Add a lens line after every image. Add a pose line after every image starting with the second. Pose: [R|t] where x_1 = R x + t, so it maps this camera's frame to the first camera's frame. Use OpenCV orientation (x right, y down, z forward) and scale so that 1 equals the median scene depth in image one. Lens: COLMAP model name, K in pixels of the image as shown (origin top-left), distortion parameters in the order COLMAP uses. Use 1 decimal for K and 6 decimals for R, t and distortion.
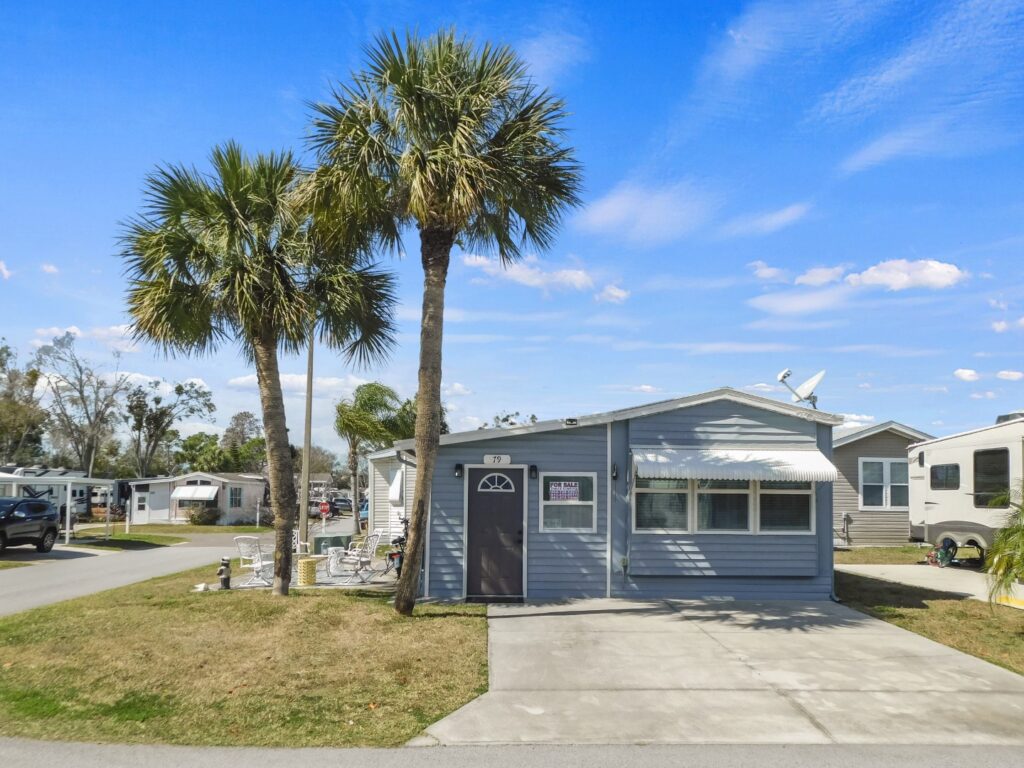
lens RADIAL K [[865.0, 0, 516.1], [0, 865.0, 435.2], [0, 0, 1]] dist [0.006744, 0.024149]
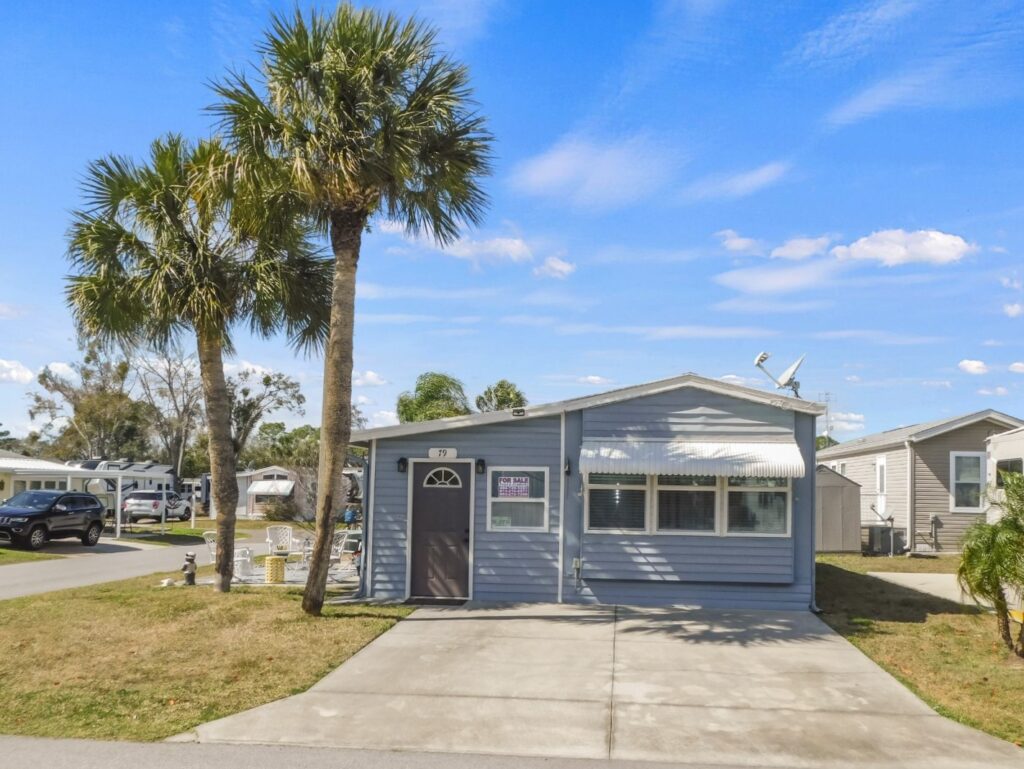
lens RADIAL K [[942.5, 0, 514.8], [0, 942.5, 451.8], [0, 0, 1]] dist [0.007010, 0.006342]
pose [[0.989447, -0.000049, -0.144895, 0.205027], [0.003872, 0.999652, 0.026101, 0.000196], [0.144844, -0.026386, 0.989103, -0.001498]]
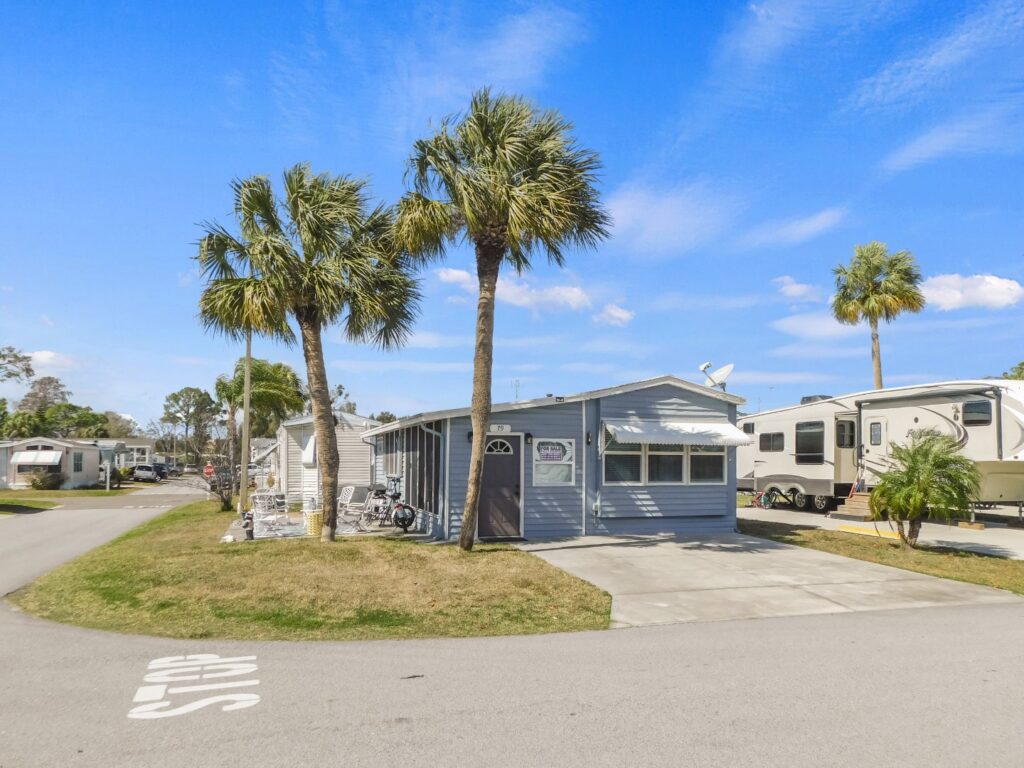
lens RADIAL K [[783.1, 0, 517.7], [0, 783.1, 429.2], [0, 0, 1]] dist [0.001324, 0.006366]
pose [[0.964324, 0.005139, 0.264675, -0.299714], [-0.013406, 0.999477, 0.029438, -0.004293], [-0.264385, -0.031936, 0.963888, -0.097849]]
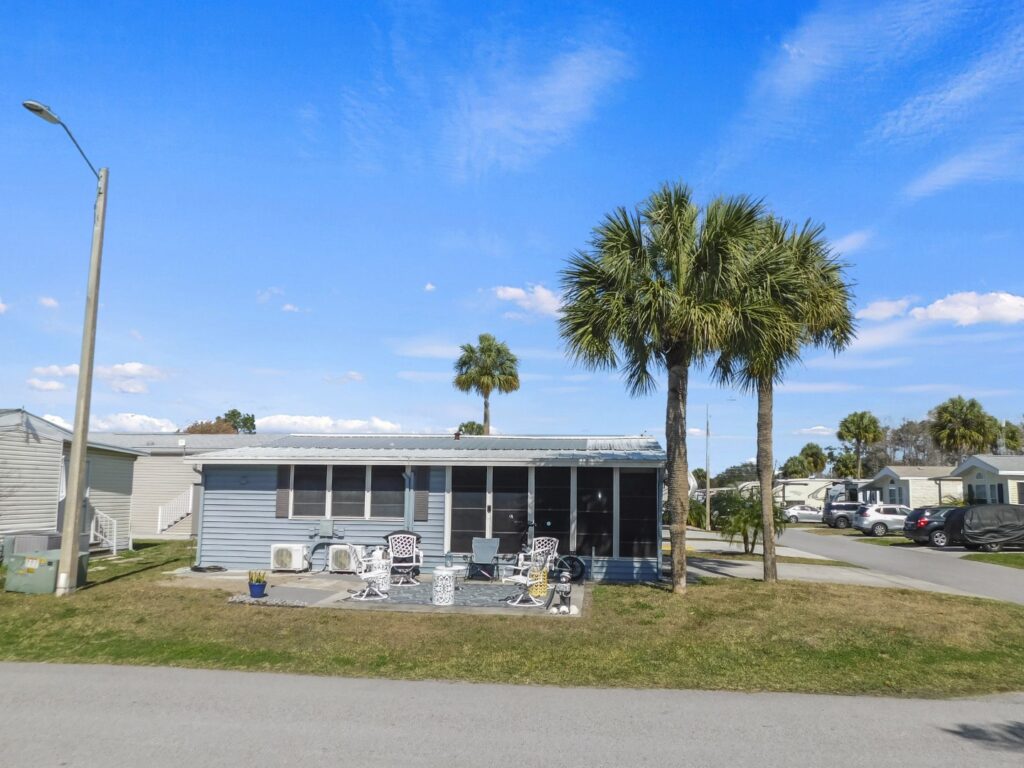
lens RADIAL K [[693.3, 0, 511.9], [0, 693.3, 420.5], [0, 0, 1]] dist [-0.051996, 0.033279]
pose [[0.154029, 0.100037, 0.982989, -1.186111], [-0.085216, 0.992500, -0.087652, 0.057580], [-0.984385, -0.070265, 0.161399, 1.063915]]
